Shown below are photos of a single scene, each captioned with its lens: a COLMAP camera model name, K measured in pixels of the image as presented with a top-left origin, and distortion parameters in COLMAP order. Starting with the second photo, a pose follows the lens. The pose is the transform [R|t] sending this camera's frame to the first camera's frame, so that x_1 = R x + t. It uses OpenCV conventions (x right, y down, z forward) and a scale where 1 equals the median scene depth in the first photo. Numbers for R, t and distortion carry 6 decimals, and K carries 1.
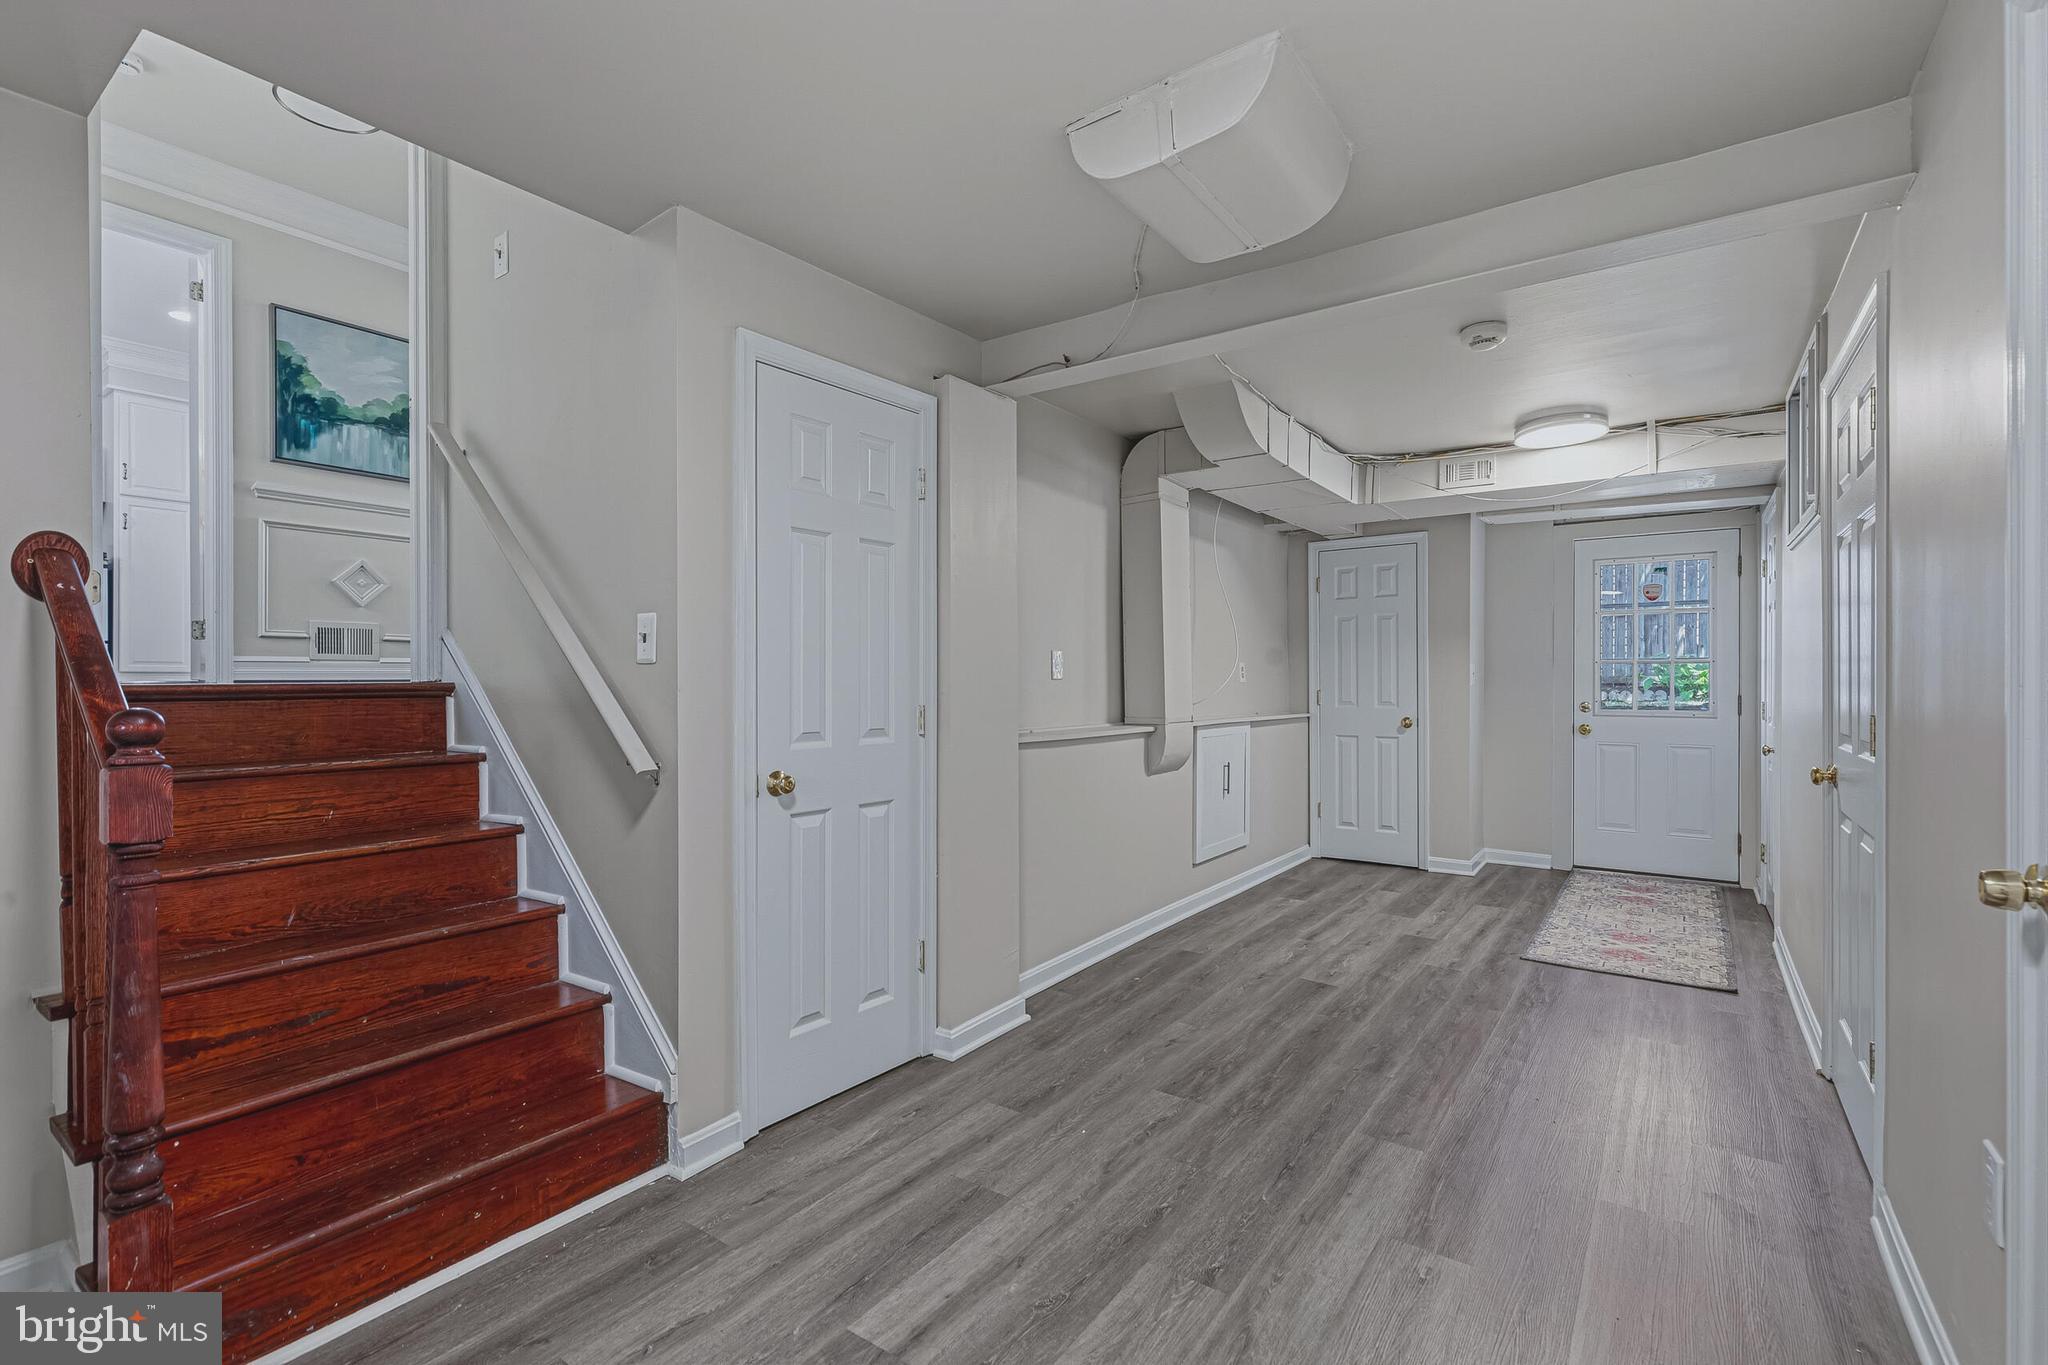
lens RADIAL K [[904.7, 0, 1015.0], [0, 904.7, 687.6], [0, 0, 1]] dist [0.006903, -0.000796]
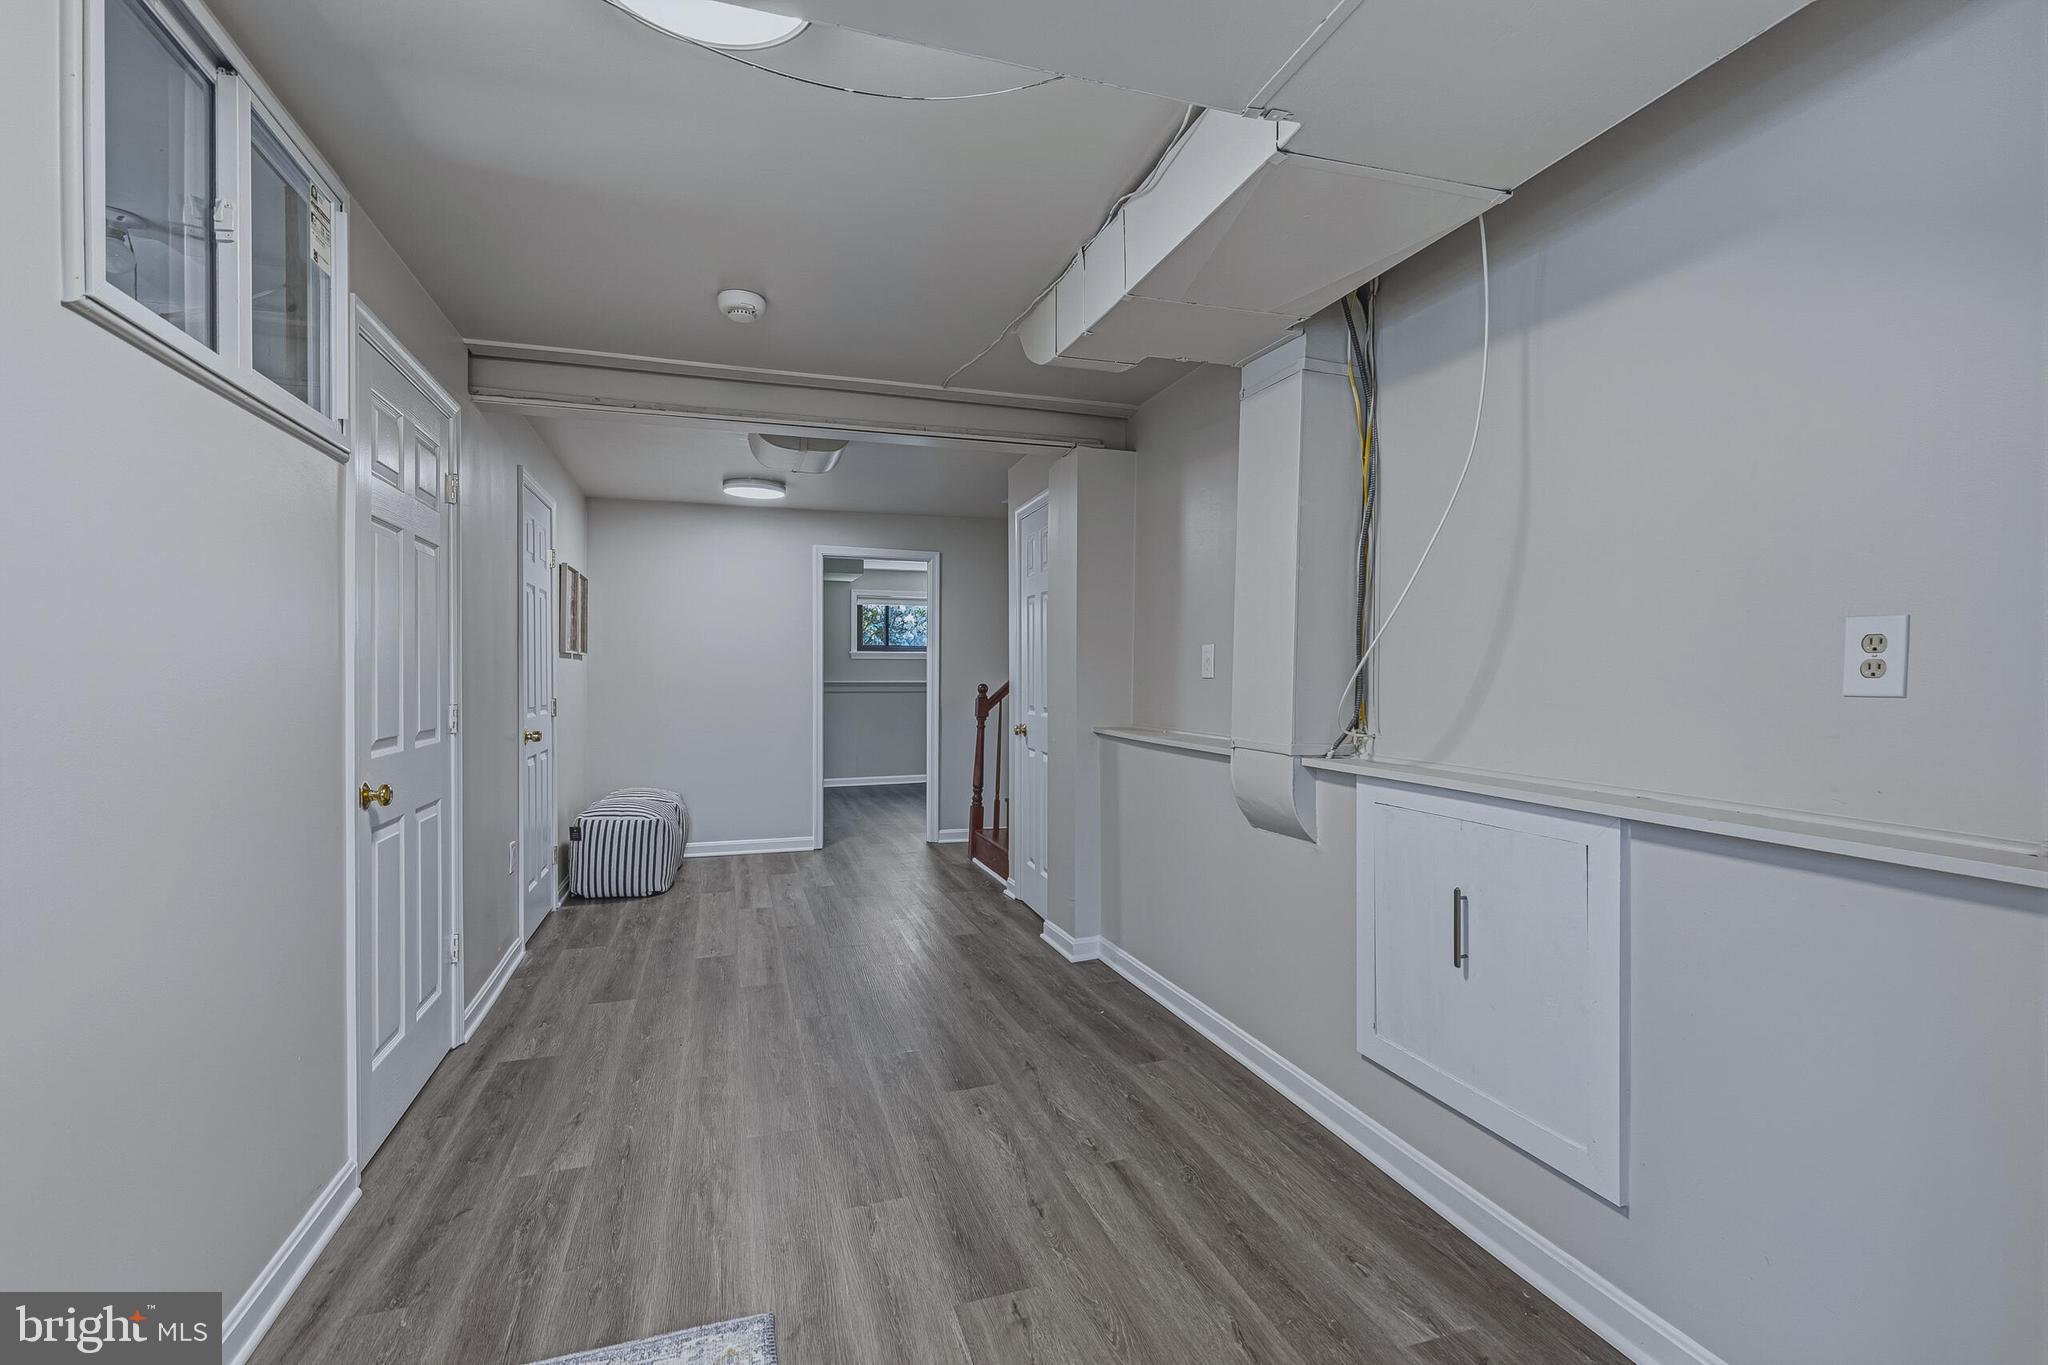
lens RADIAL K [[904.7, 0, 1025.3], [0, 904.7, 681.3], [0, 0, 1]] dist [0.006903, -0.000796]
pose [[-0.576423, 0.006251, -0.817128, 0.930024], [-0.009556, 0.999851, 0.014390, -0.017073], [0.817096, 0.016104, -0.576277, 1.485218]]
